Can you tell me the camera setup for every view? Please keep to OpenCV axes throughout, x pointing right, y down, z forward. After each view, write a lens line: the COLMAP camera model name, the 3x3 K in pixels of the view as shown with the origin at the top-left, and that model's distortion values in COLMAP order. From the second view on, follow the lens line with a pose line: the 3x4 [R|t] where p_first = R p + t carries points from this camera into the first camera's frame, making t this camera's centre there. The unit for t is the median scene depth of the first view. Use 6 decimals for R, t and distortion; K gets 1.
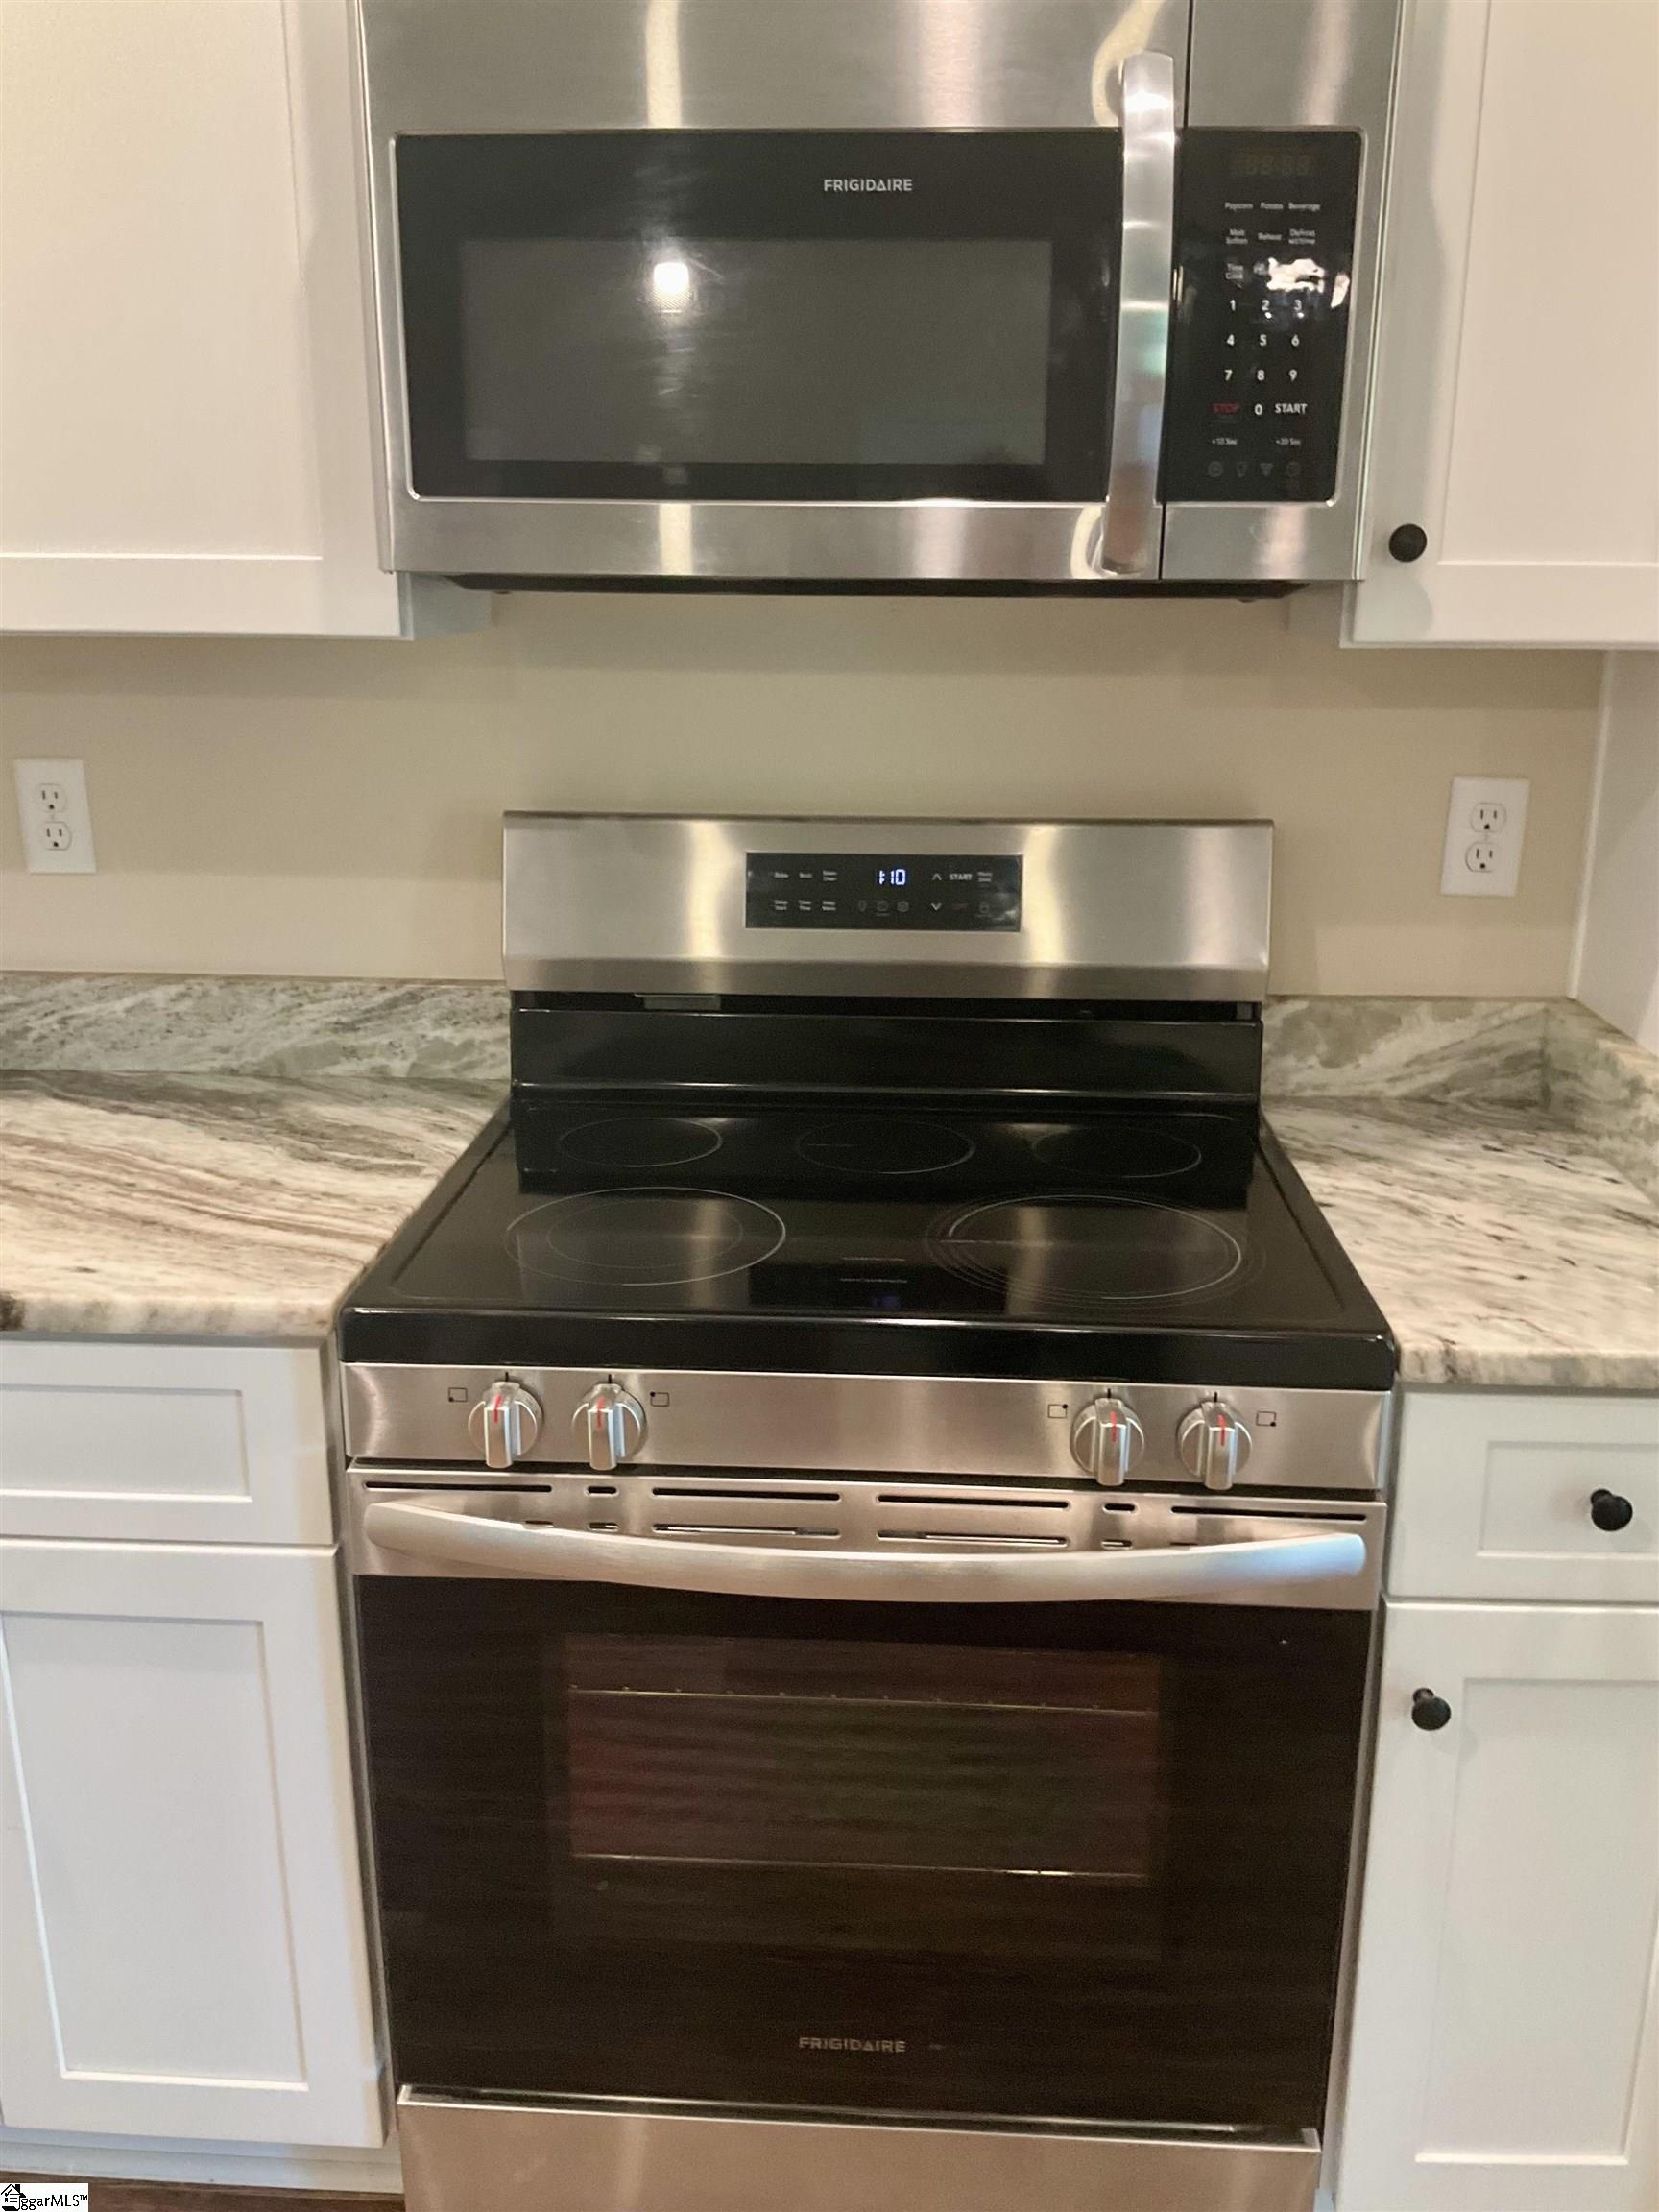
lens RADIAL K [[1875.6, 0, 829.5], [0, 1875.6, 1106.0], [0, 0, 1]] dist [0.071807, -0.145852]
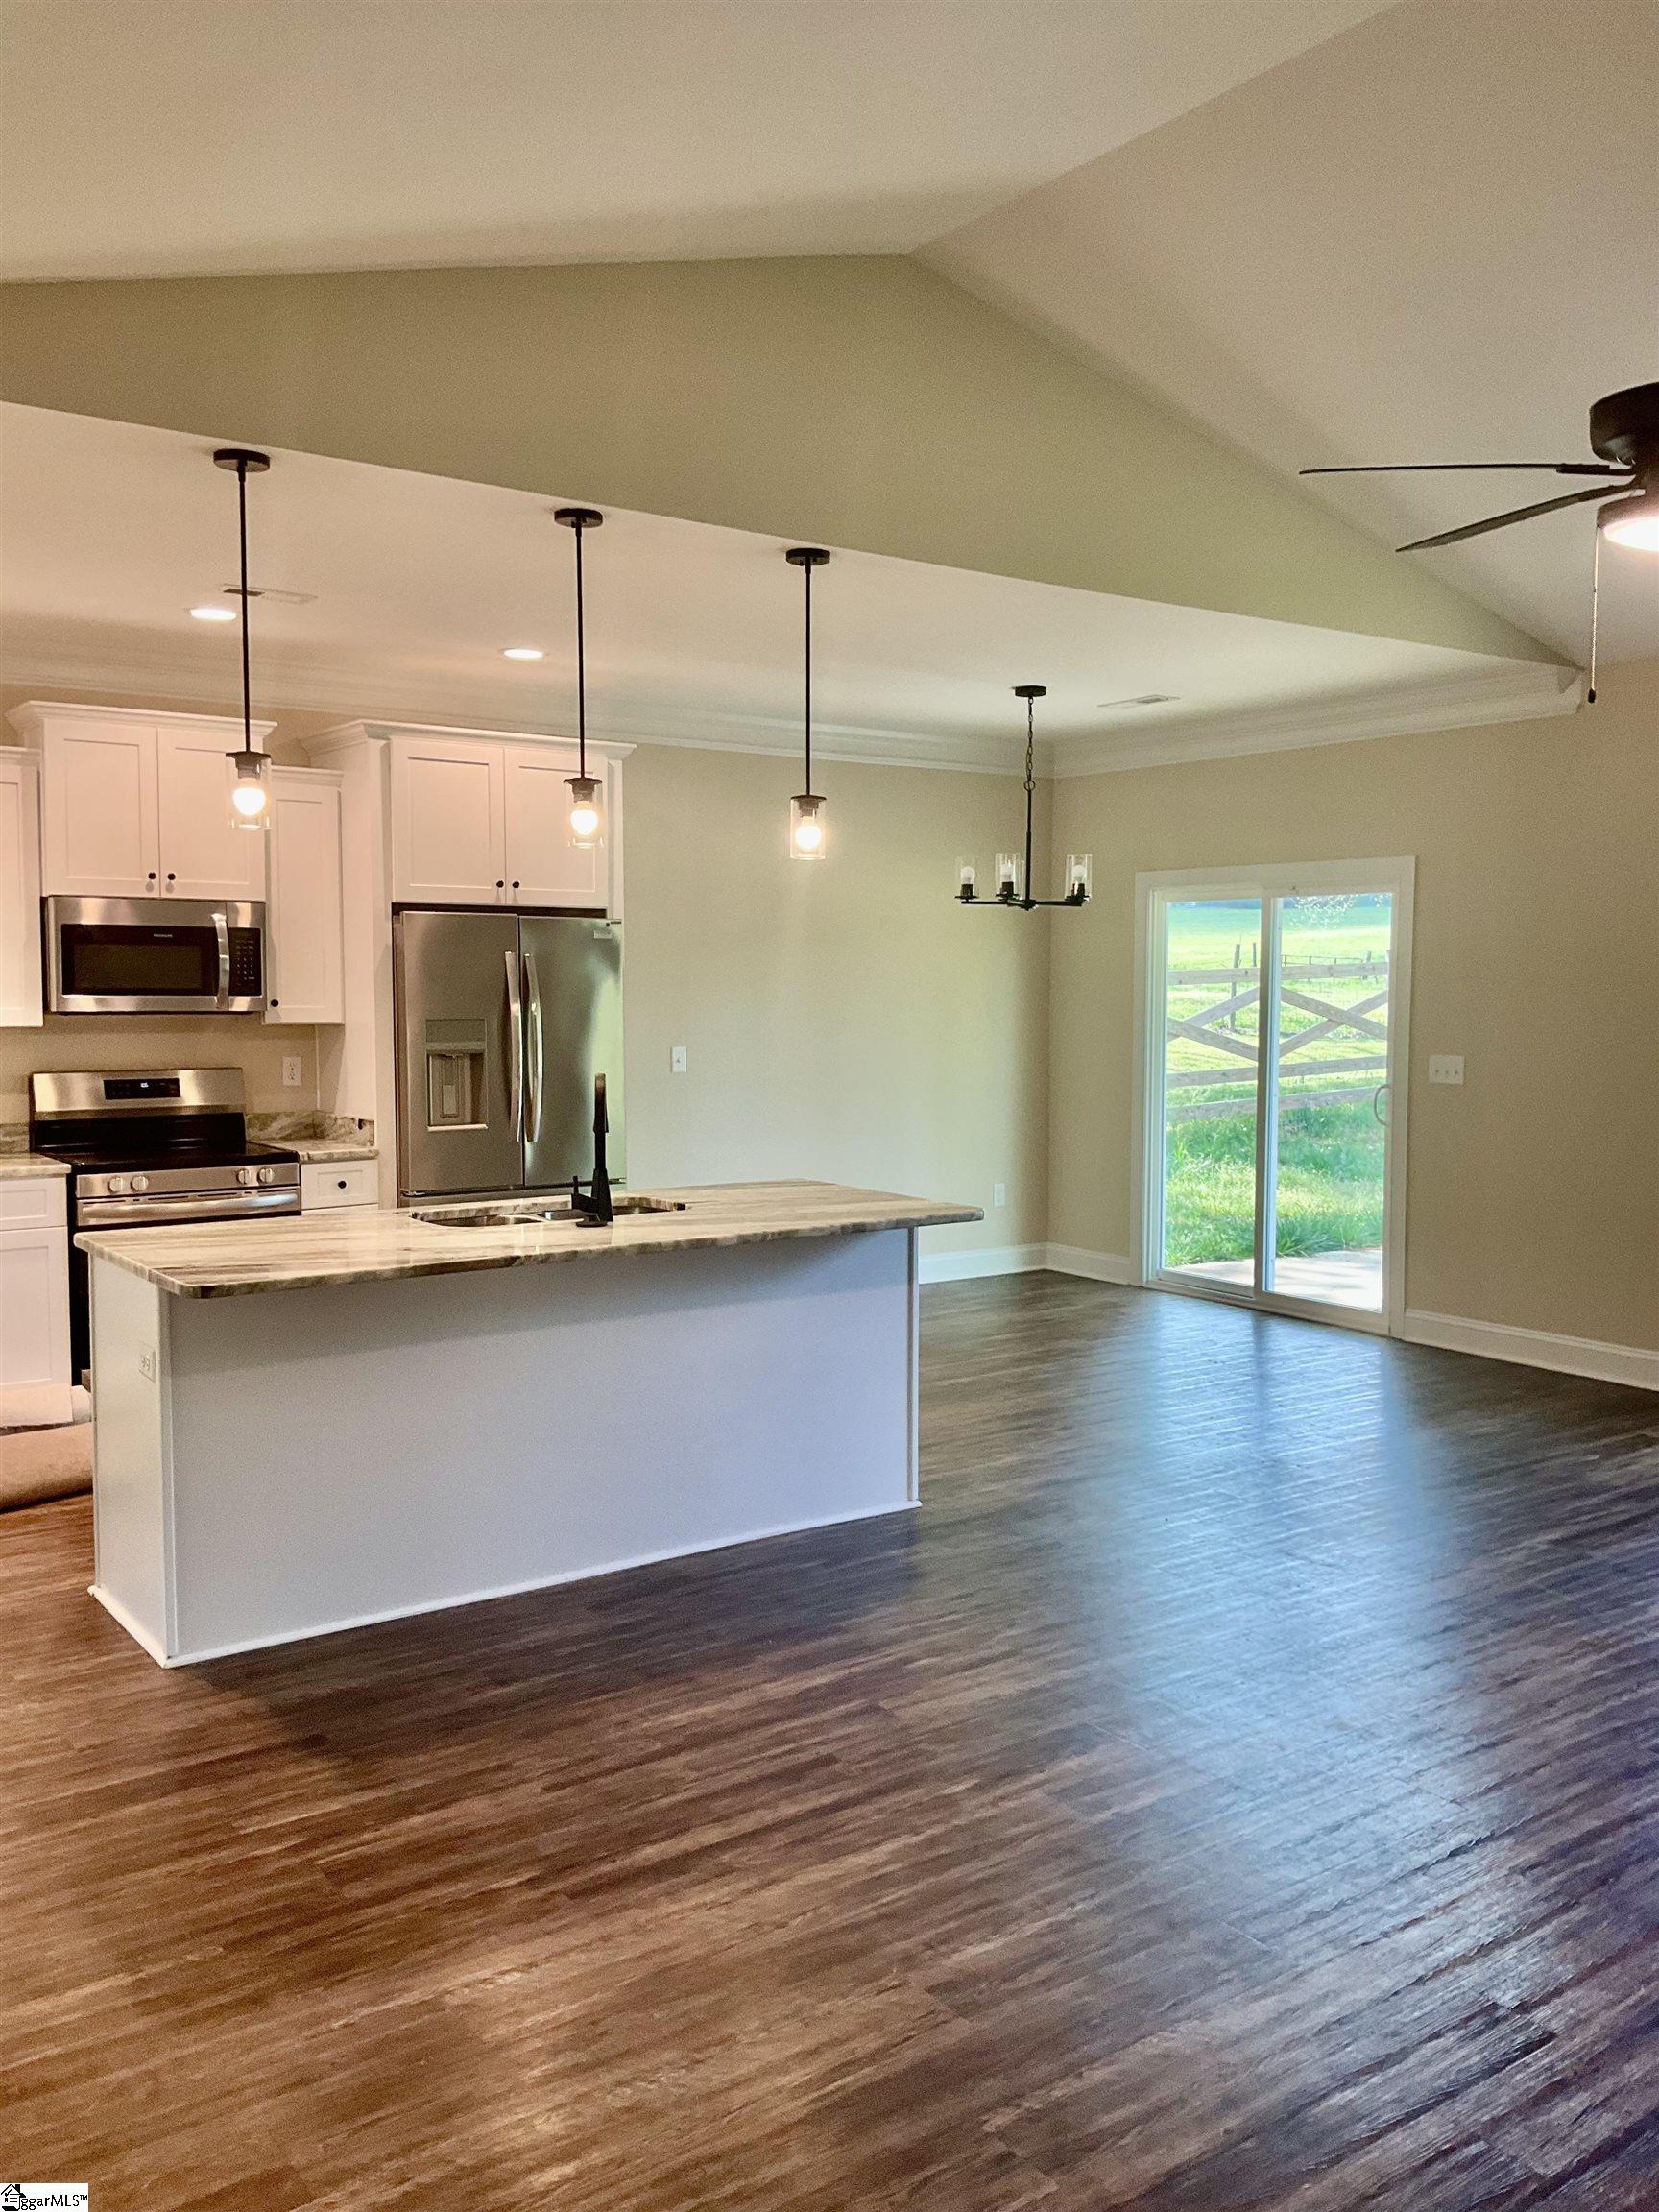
lens RADIAL K [[1844.1, 0, 829.5], [0, 1844.1, 1106.0], [0, 0, 1]] dist [0.001201, -0.005853]
pose [[0.776195, -0.039094, 0.629280, -1.469837], [0.171747, 0.973442, -0.151370, 0.853976], [-0.606650, 0.225569, 0.762296, -3.170025]]
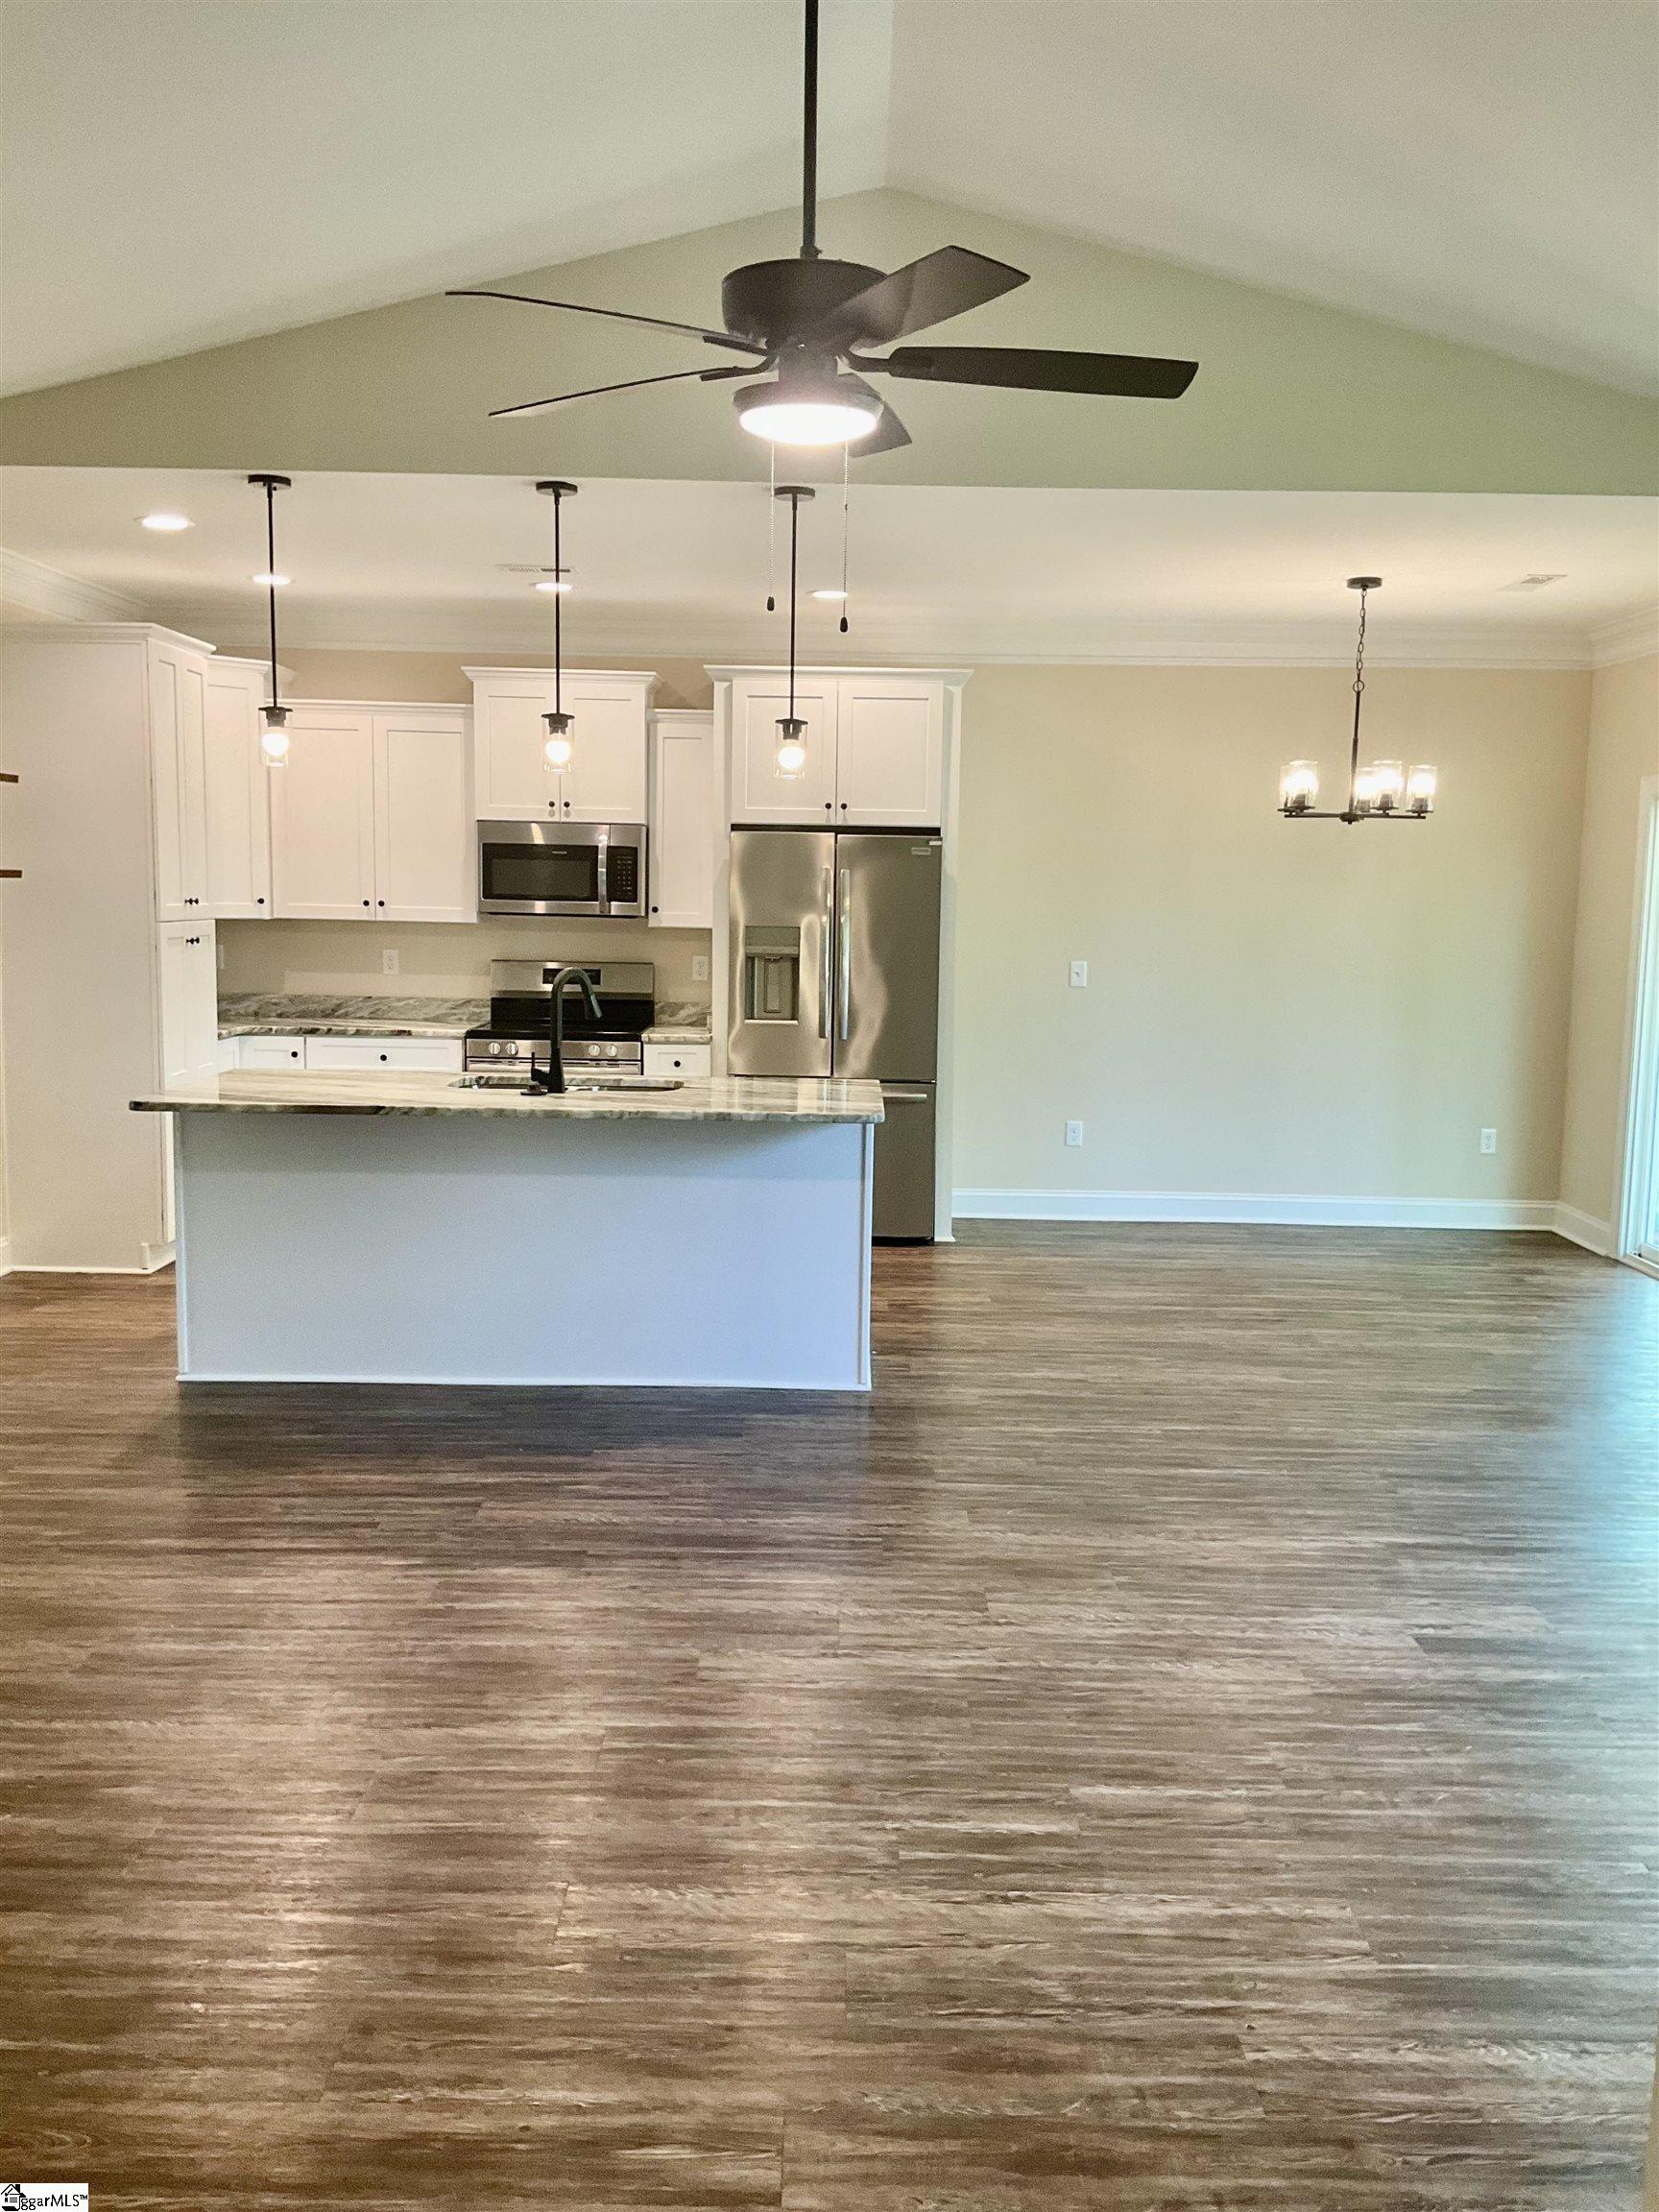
lens RADIAL K [[1820.0, 0, 829.5], [0, 1820.0, 1106.0], [0, 0, 1]] dist [0.004101, -0.008906]
pose [[0.998221, 0.010168, 0.058757, 0.480604], [-0.000475, 0.986679, -0.162680, 1.120485], [-0.059628, 0.162363, 0.984928, -4.122833]]
